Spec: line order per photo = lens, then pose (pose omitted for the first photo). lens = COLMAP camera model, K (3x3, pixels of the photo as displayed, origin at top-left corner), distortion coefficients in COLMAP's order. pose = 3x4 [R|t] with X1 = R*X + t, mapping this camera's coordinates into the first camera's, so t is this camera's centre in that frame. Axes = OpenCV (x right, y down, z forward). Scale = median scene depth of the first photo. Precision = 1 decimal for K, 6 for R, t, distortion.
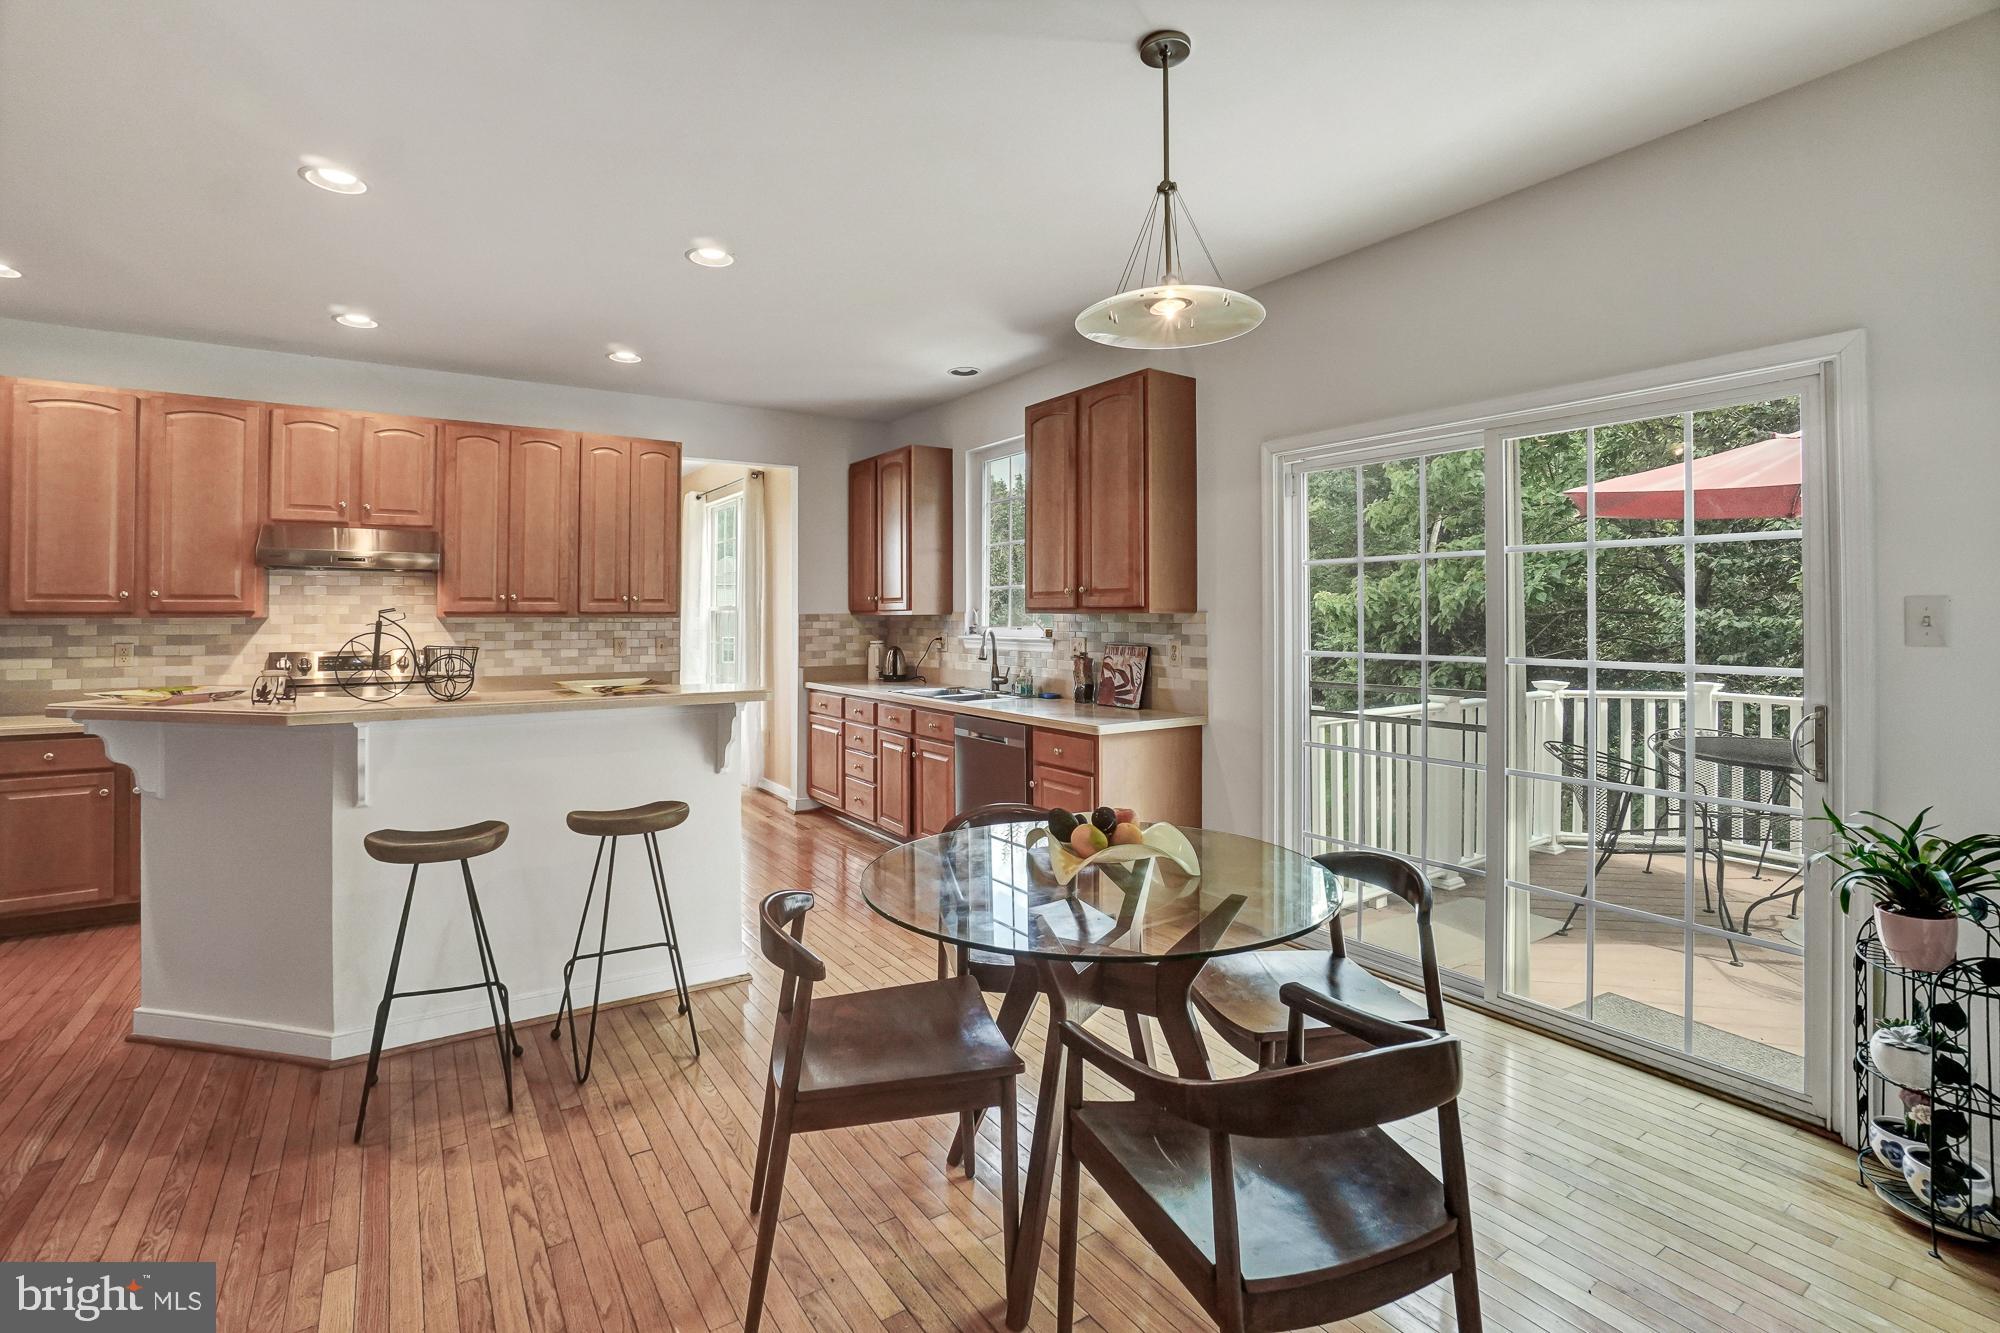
lens RADIAL K [[881.5, 0, 935.4], [0, 881.5, 607.2], [0, 0, 1]] dist [-0.076124, 0.044353]
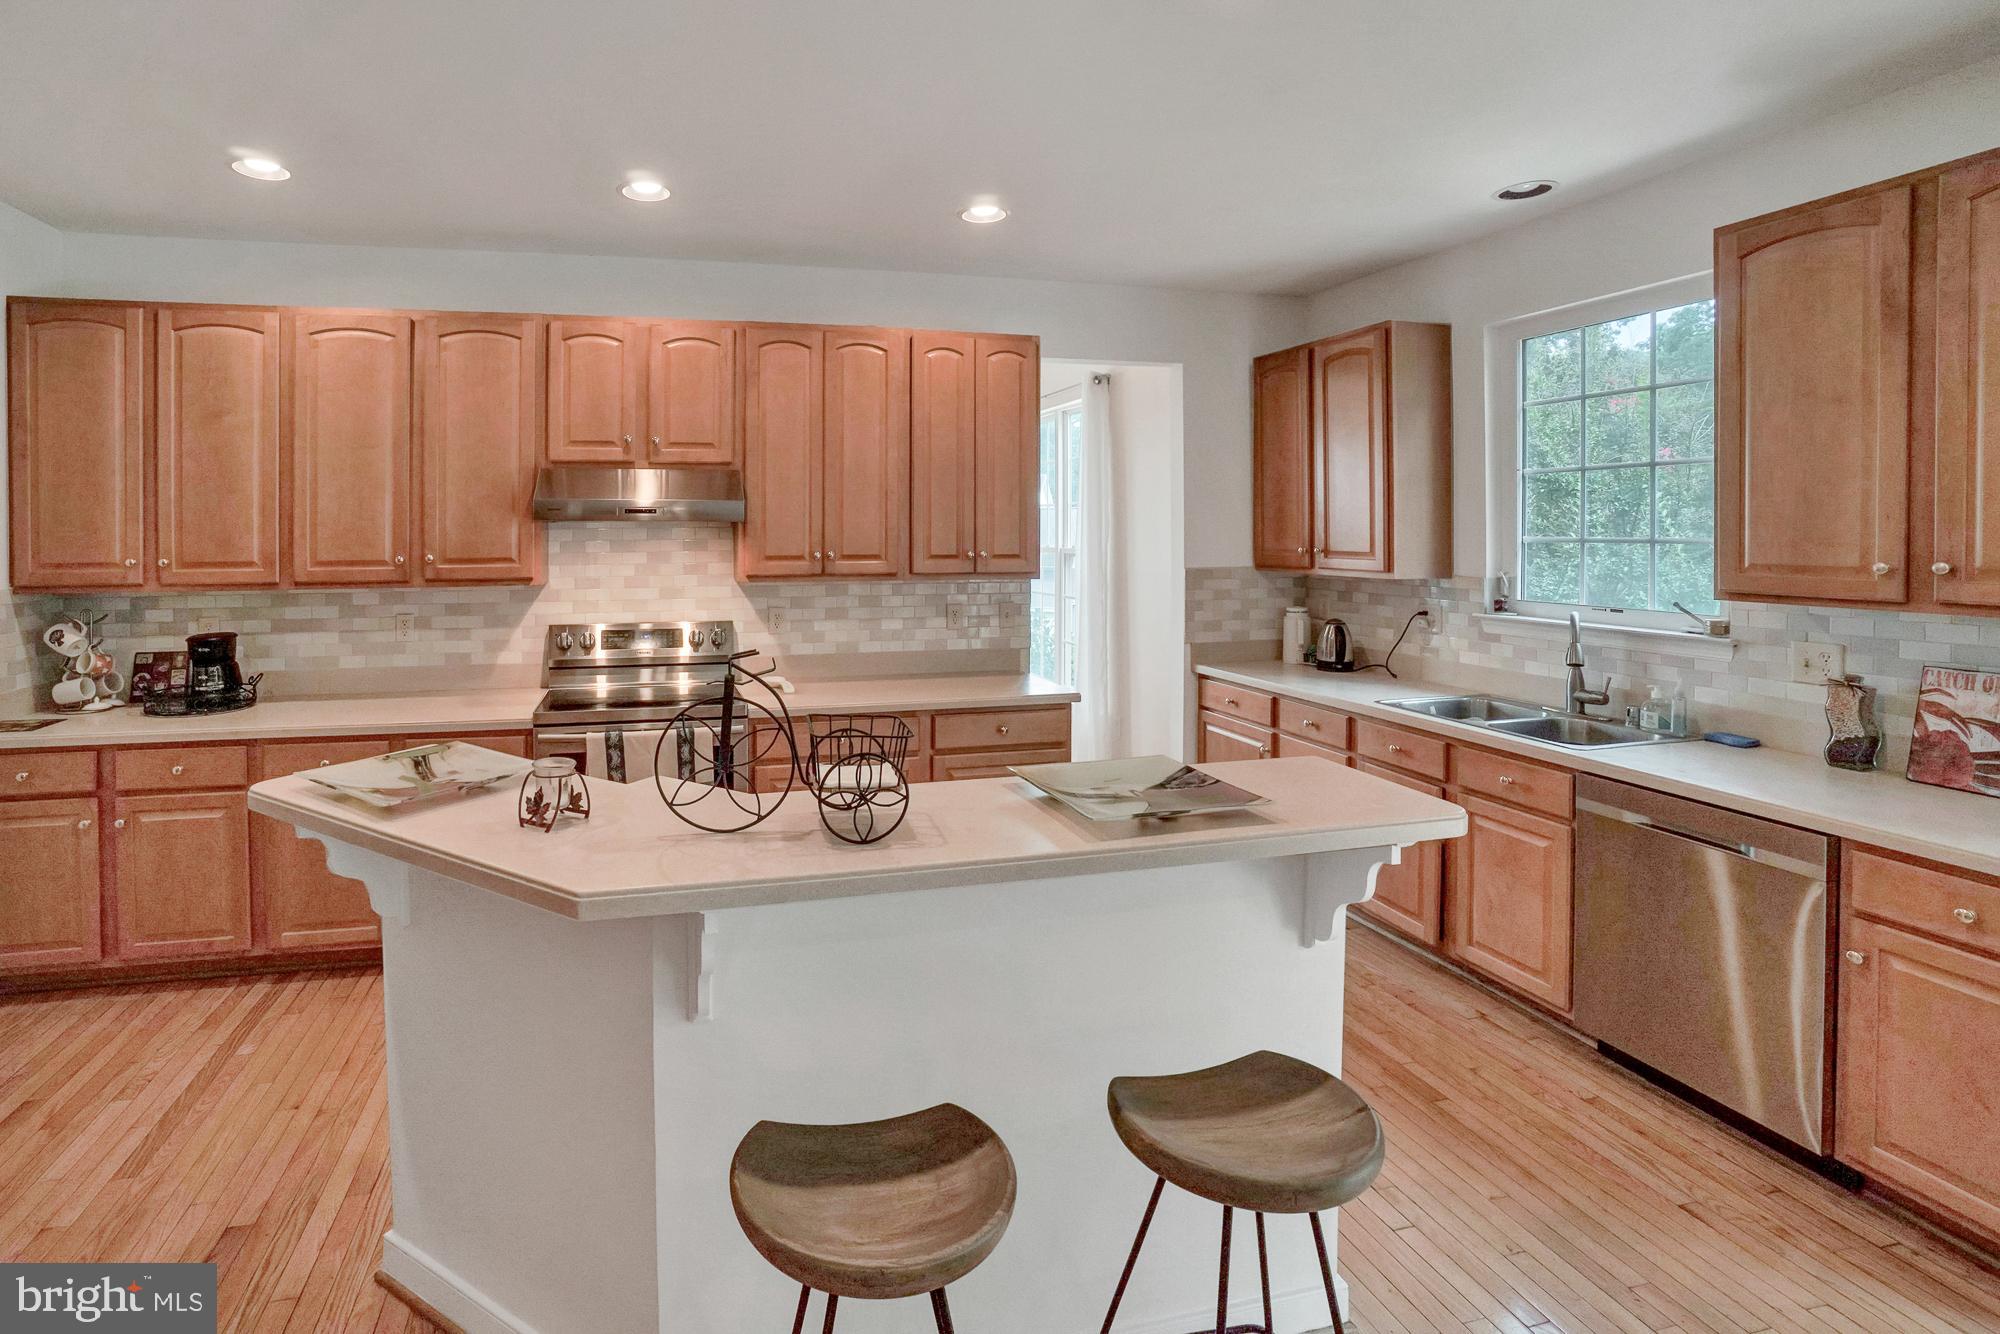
lens RADIAL K [[910.4, 0, 864.9], [0, 910.4, 540.8], [0, 0, 1]] dist [-0.024432, 0.000530]
pose [[0.946794, 0.001671, -0.321836, -0.211739], [0.004989, 0.999790, 0.019867, -0.040892], [0.321801, -0.020416, 0.946587, 0.273894]]
